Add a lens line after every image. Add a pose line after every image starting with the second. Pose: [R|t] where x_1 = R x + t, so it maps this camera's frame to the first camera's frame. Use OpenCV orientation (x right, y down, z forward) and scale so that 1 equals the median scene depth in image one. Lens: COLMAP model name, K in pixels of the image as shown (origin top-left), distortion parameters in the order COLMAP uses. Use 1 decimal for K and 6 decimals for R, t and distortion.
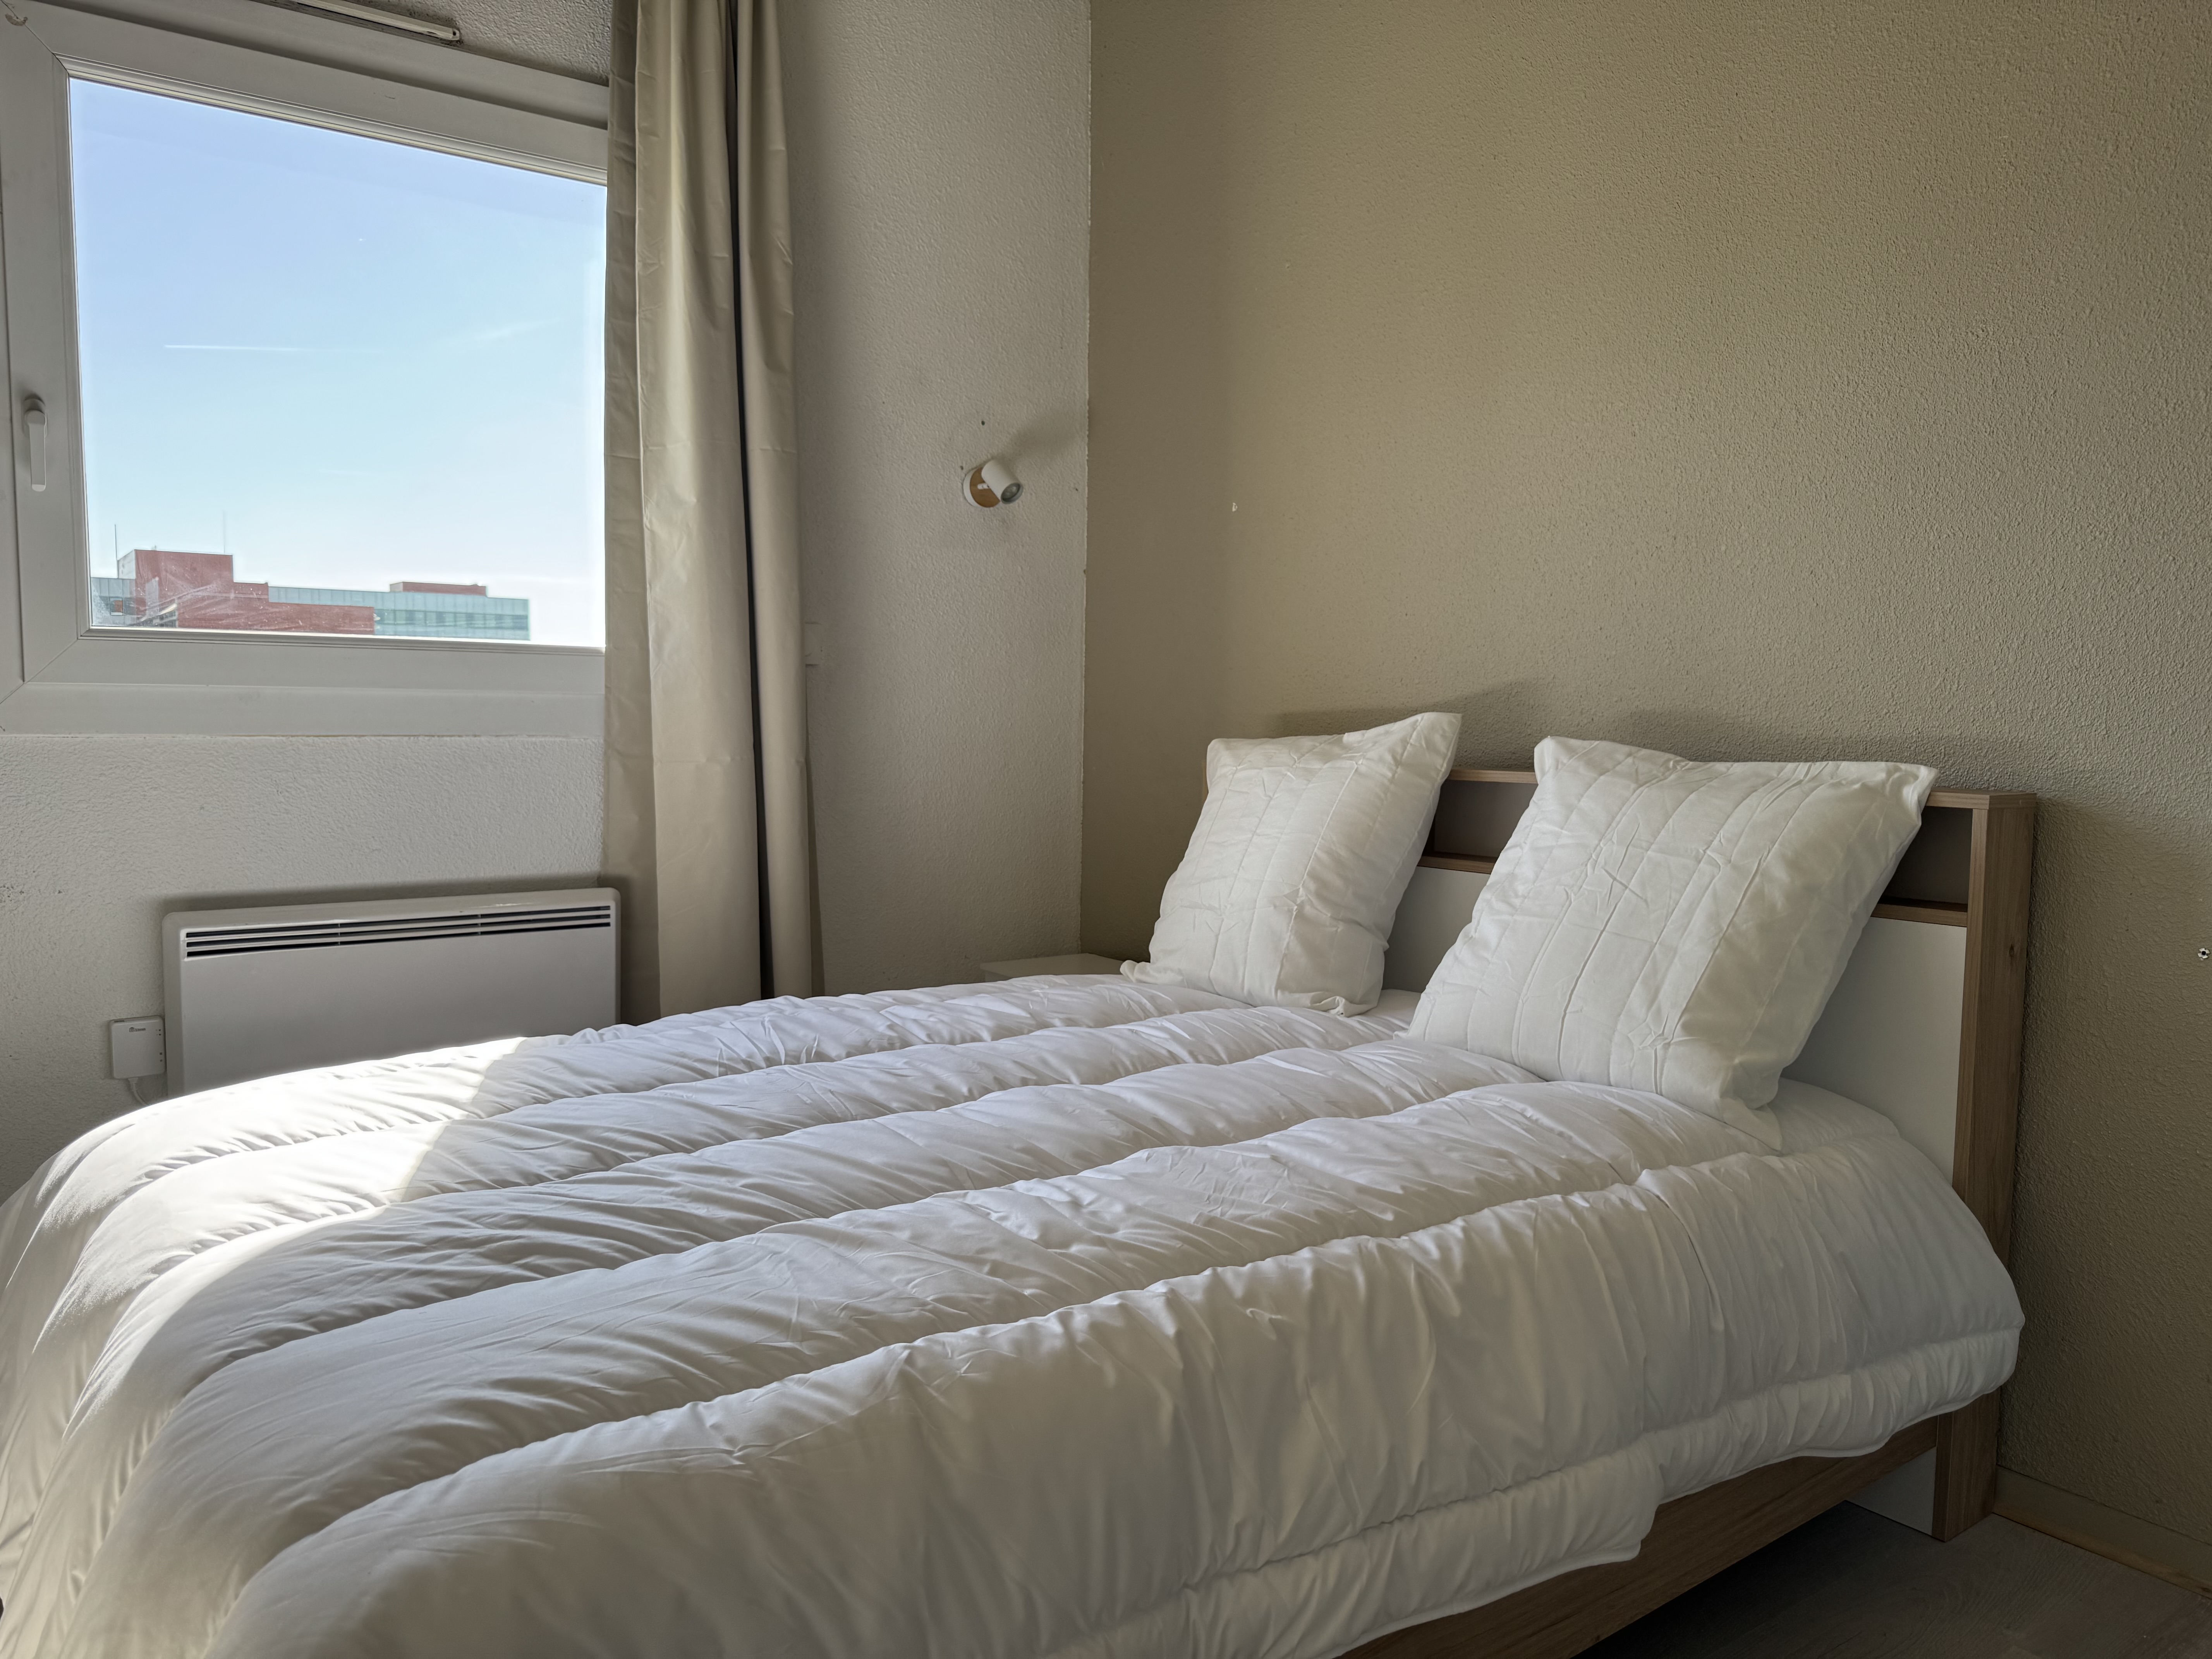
lens RADIAL K [[1554.1, 0, 1102.2], [0, 1554.1, 864.9], [0, 0, 1]] dist [0.037032, -0.088528]
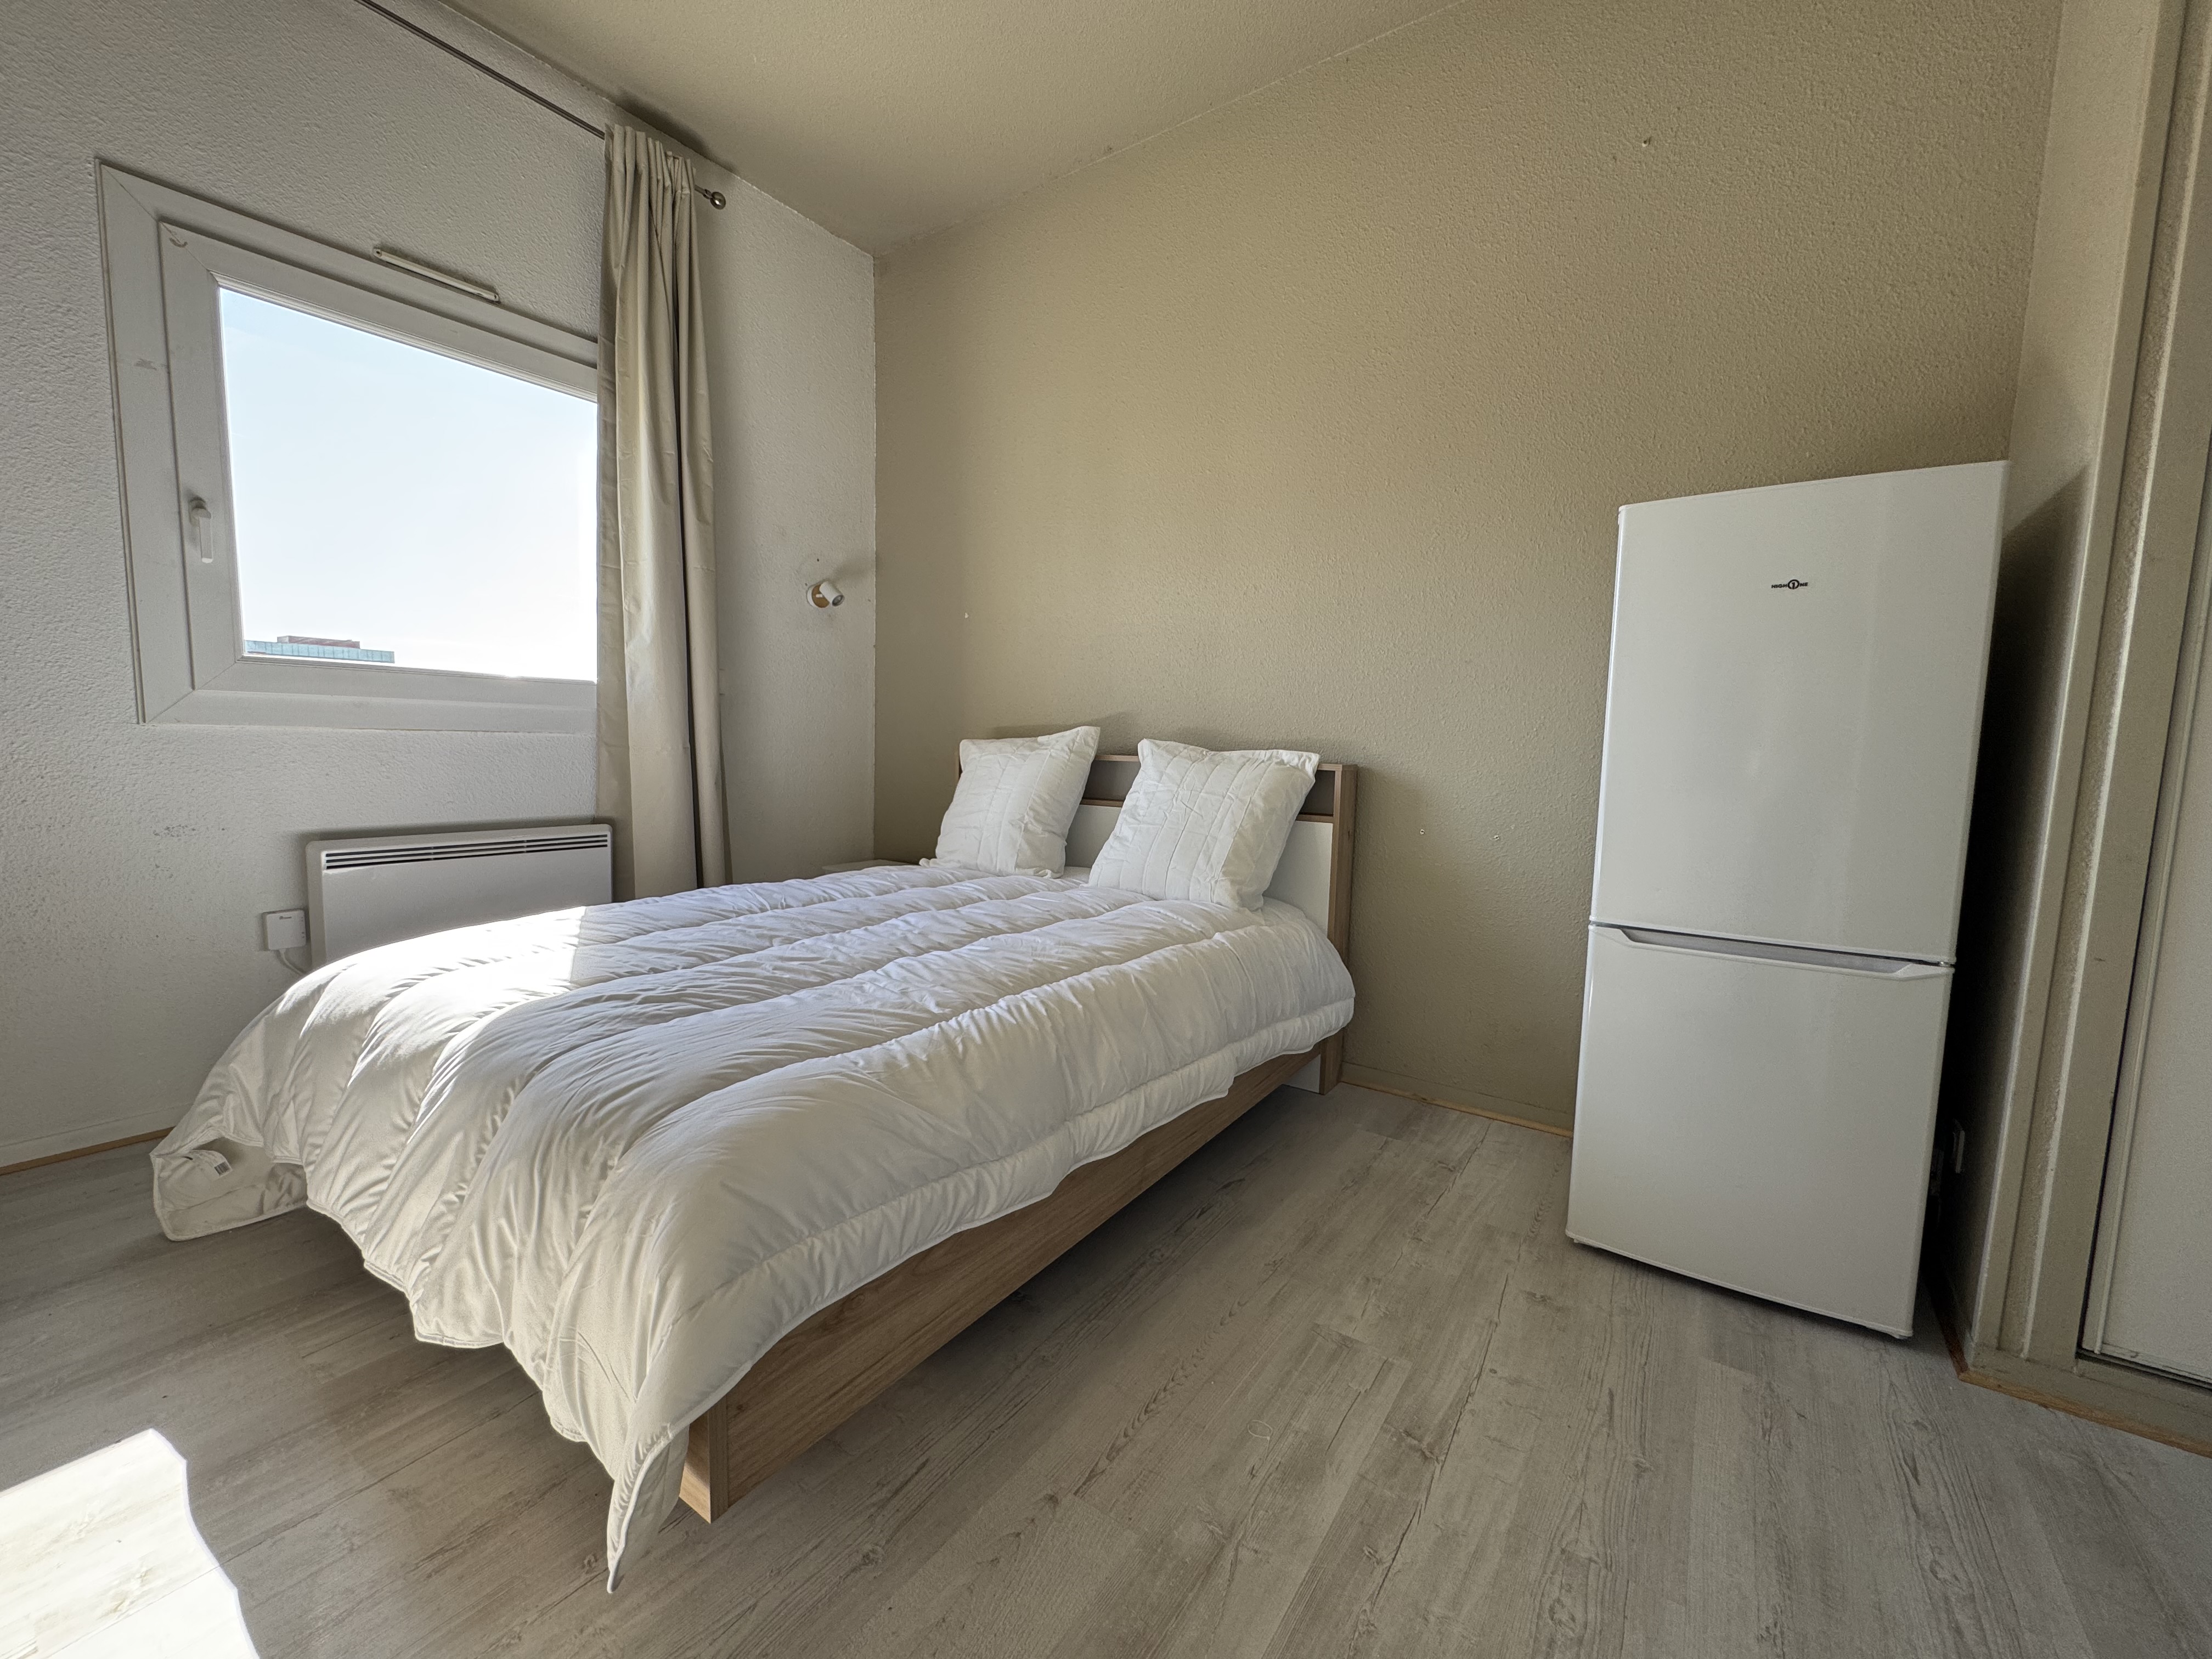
lens RADIAL K [[907.9, 0, 1106.0], [0, 907.9, 829.5], [0, 0, 1]] dist [-0.001334, -0.000169]
pose [[0.950272, -0.018263, 0.310885, -0.126342], [0.015366, 0.999813, 0.011765, 0.020200], [-0.311042, -0.006402, 0.950375, -0.109283]]
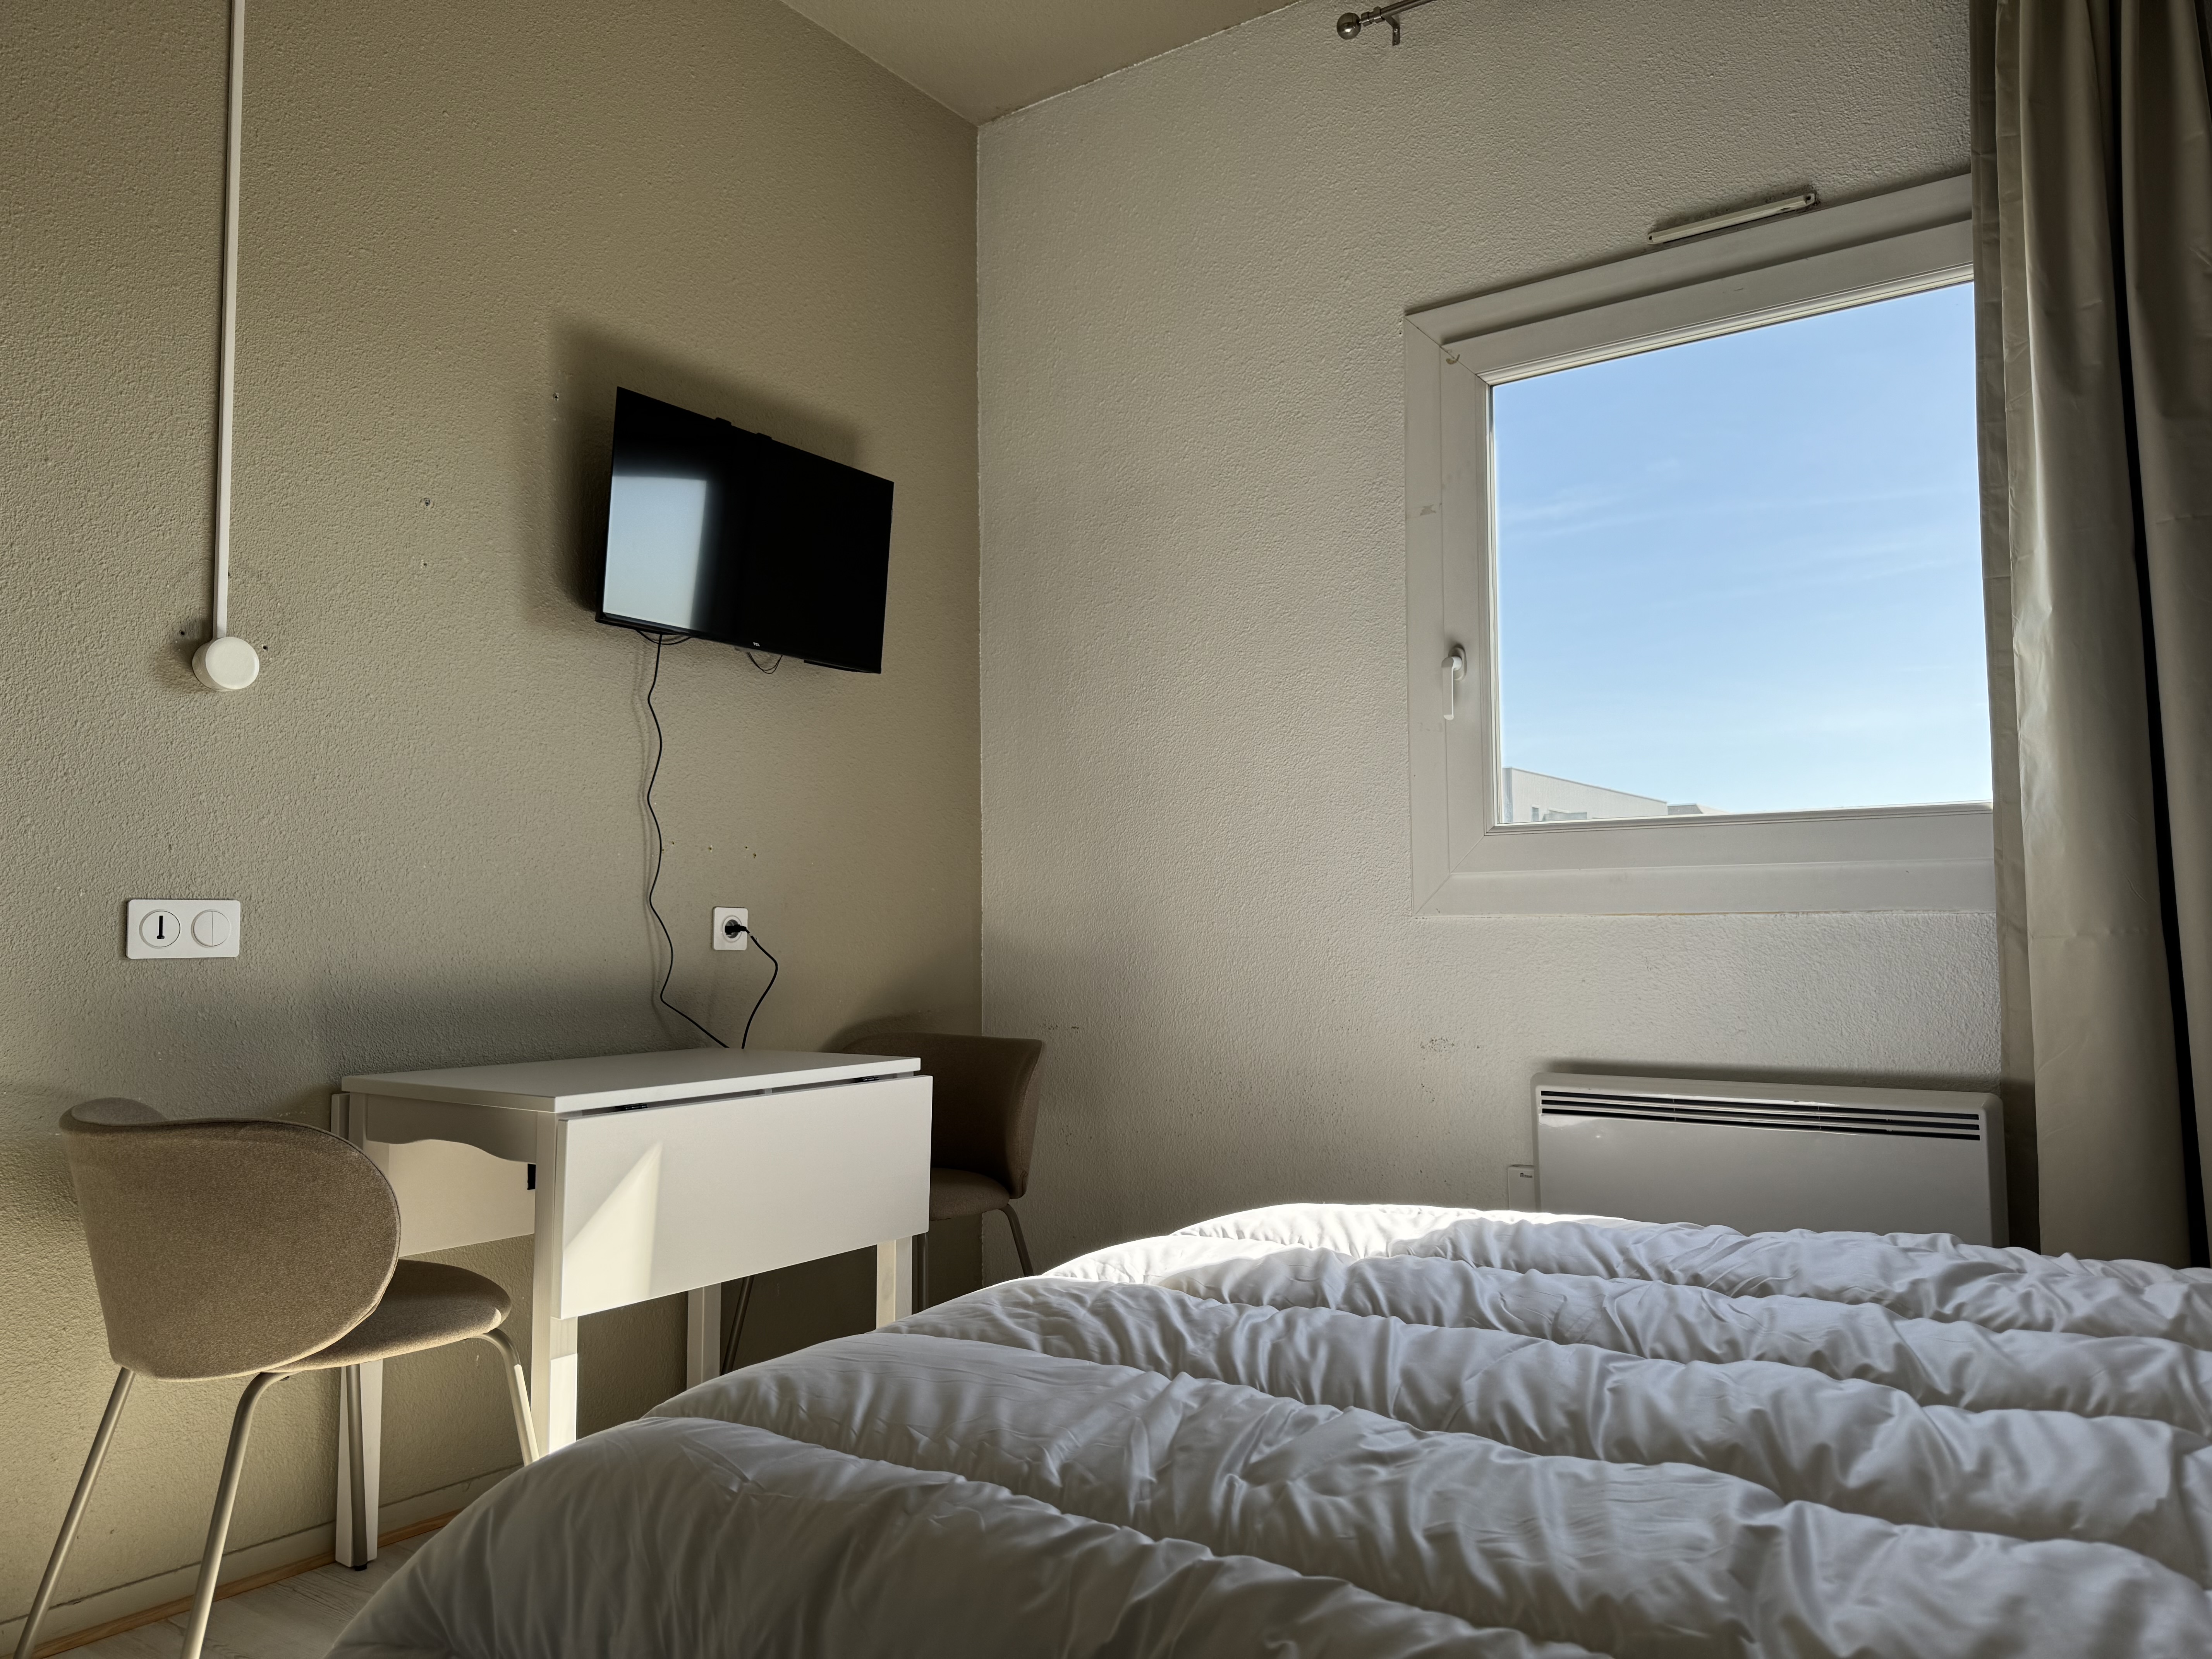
lens RADIAL K [[1573.3, 0, 1106.0], [0, 1573.3, 829.5], [0, 0, 1]] dist [0.003560, -0.000763]
pose [[0.308586, -0.078571, -0.947946, 0.391141], [-0.082621, 0.990602, -0.109002, 0.006990], [0.947601, 0.111957, 0.299195, 0.351280]]
